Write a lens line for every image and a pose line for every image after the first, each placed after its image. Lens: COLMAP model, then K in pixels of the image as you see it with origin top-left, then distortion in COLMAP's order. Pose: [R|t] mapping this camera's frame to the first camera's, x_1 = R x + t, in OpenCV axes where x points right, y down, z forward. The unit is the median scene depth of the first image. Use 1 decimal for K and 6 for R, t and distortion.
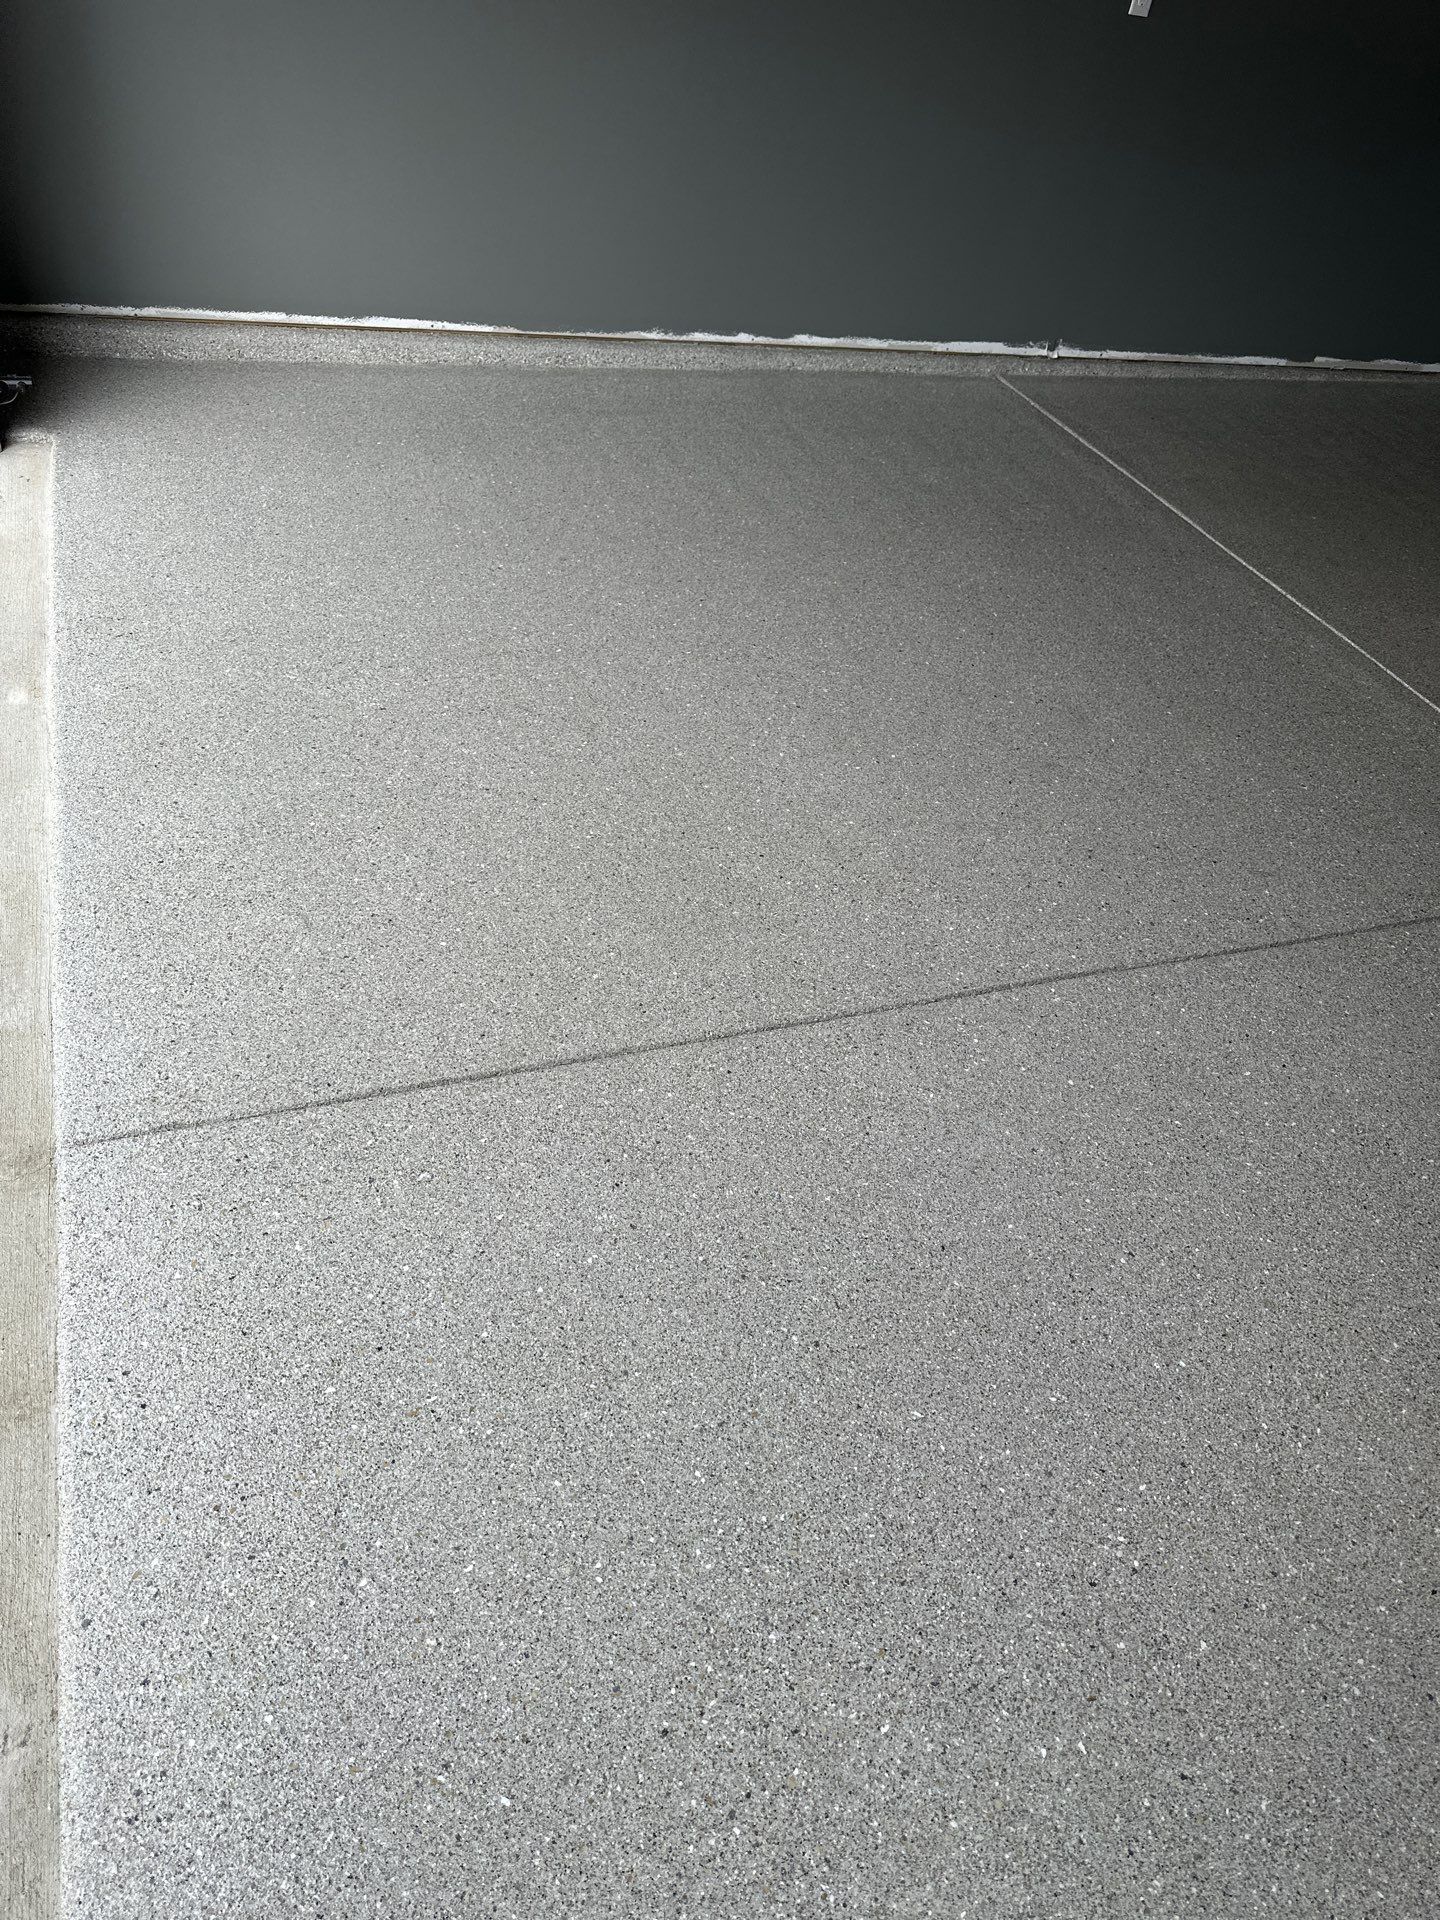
lens RADIAL K [[1360.6, 0, 732.1], [0, 1360.6, 957.3], [0, 0, 1]] dist [0.172389, -0.367622]
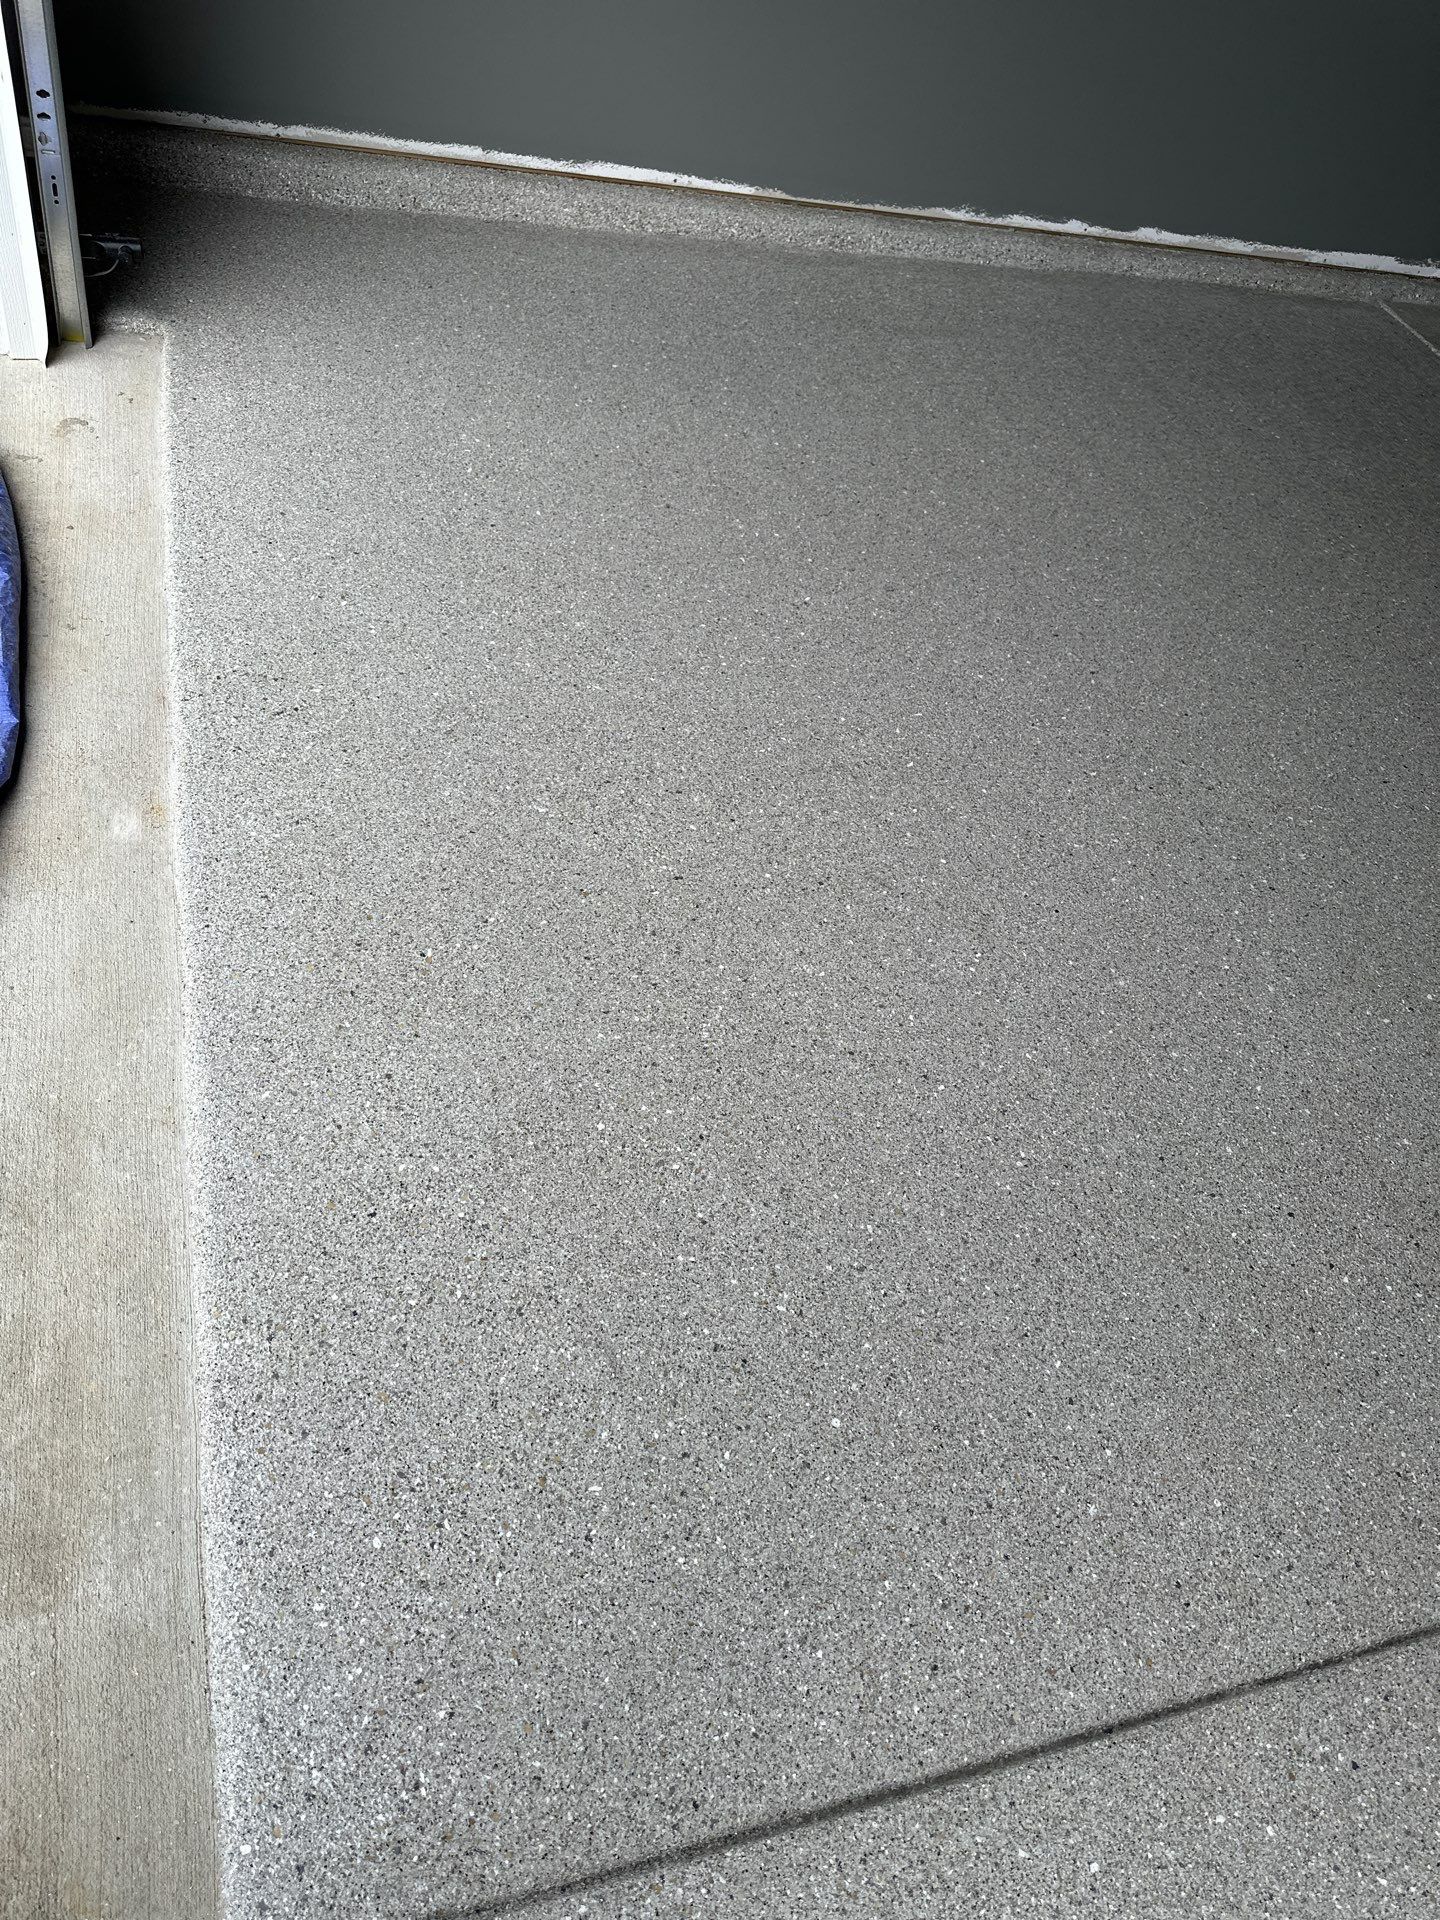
lens RADIAL K [[1351.0, 0, 727.7], [0, 1351.0, 956.0], [0, 0, 1]] dist [0.115352, -0.181618]
pose [[0.995454, 0.095113, -0.004932, -0.284450], [-0.093689, 0.987232, 0.128823, -0.290917], [0.017121, -0.127776, 0.991655, 0.456785]]
